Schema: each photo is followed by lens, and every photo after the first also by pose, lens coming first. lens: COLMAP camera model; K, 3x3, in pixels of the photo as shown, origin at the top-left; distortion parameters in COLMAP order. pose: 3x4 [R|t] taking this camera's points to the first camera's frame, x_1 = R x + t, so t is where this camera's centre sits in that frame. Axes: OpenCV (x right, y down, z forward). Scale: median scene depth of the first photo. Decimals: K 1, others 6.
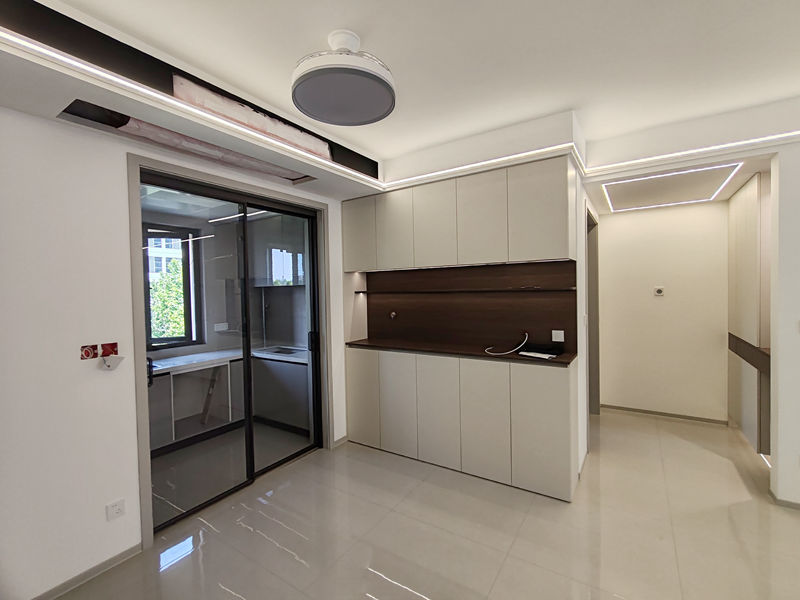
lens RADIAL K [[362.0, 0, 400.0], [0, 362.0, 297.3], [0, 0, 1]] dist [-0.002519, 0.000102]
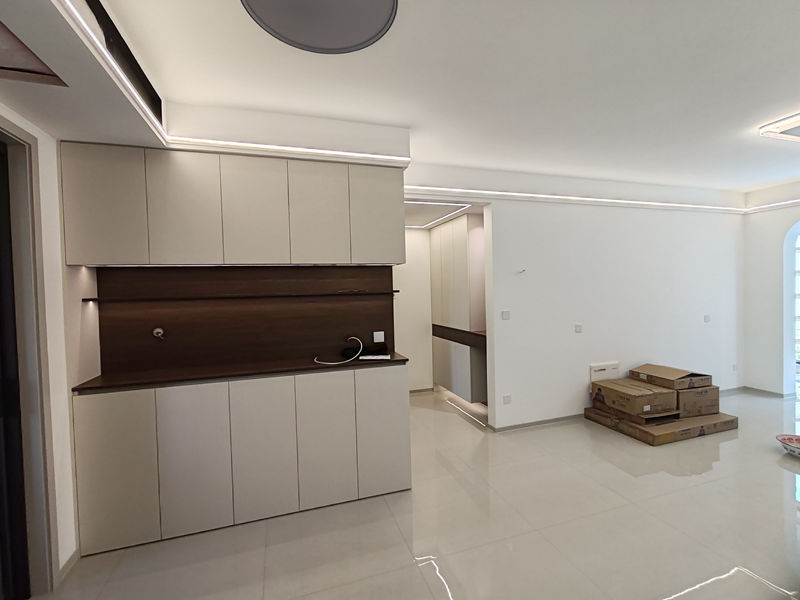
lens RADIAL K [[362.0, 0, 400.0], [0, 362.0, 297.3], [0, 0, 1]] dist [-0.002519, 0.000102]
pose [[0.623481, -0.012533, 0.781738, -0.300810], [0.028677, 0.999565, -0.006846, 0.000669], [-0.781313, 0.026686, 0.623569, 0.259215]]
